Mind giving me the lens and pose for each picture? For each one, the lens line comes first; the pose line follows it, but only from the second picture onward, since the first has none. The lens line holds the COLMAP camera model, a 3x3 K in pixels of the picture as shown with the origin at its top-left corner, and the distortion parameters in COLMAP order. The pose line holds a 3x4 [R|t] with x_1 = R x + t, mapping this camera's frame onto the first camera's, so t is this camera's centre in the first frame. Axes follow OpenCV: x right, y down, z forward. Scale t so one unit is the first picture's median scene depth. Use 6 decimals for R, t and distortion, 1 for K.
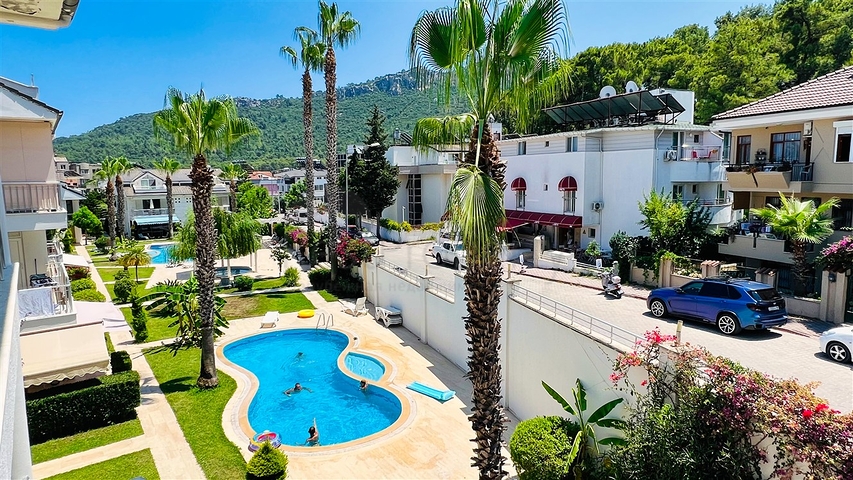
lens RADIAL K [[512.1, 0, 421.5], [0, 512.1, 235.6], [0, 0, 1]] dist [0.000020, -0.001219]
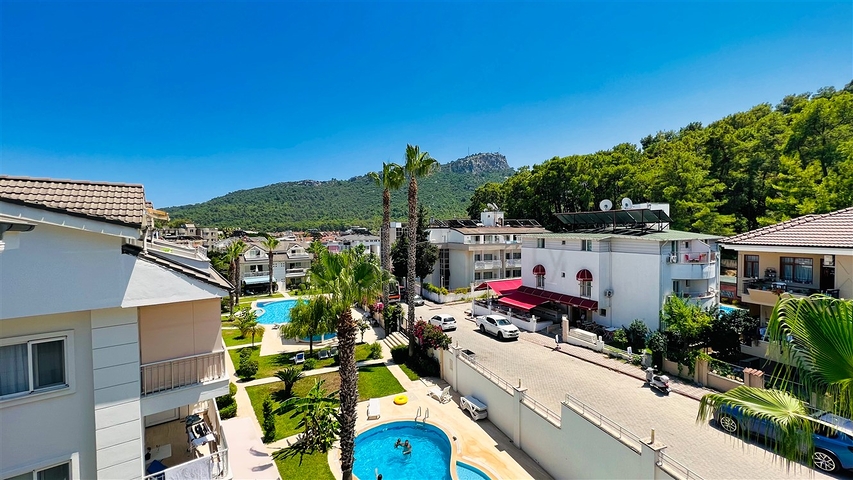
lens RADIAL K [[342.5, 0, 426.5], [0, 342.5, 240.0], [0, 0, 1]] dist [0.000038, 0.000090]
pose [[0.999974, 0.007195, -0.000786, -0.138479], [-0.007236, 0.995686, -0.092505, -0.123800], [0.000117, 0.092509, 0.995712, 0.132961]]
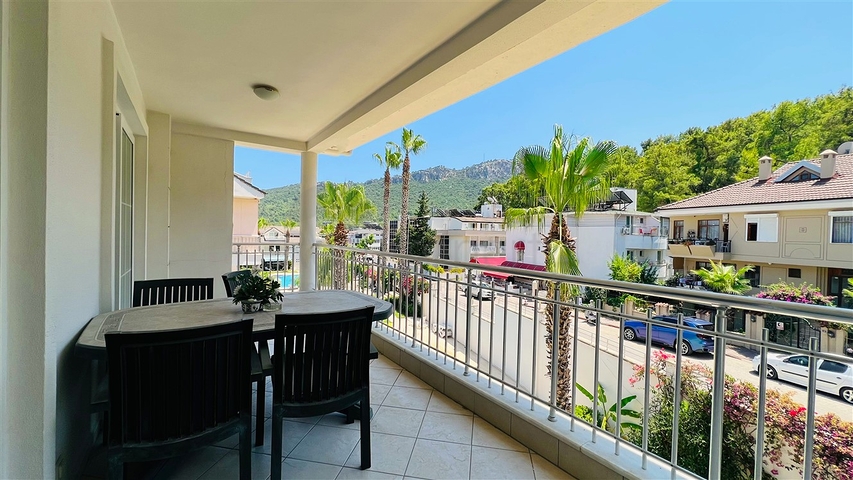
lens RADIAL K [[339.0, 0, 425.8], [0, 339.0, 239.0], [0, 0, 1]] dist [-0.001219, 0.000035]
pose [[0.998421, 0.039262, -0.040181, -0.064951], [-0.043278, 0.993580, -0.104524, -0.002658], [0.035819, 0.106098, 0.993710, -0.018577]]
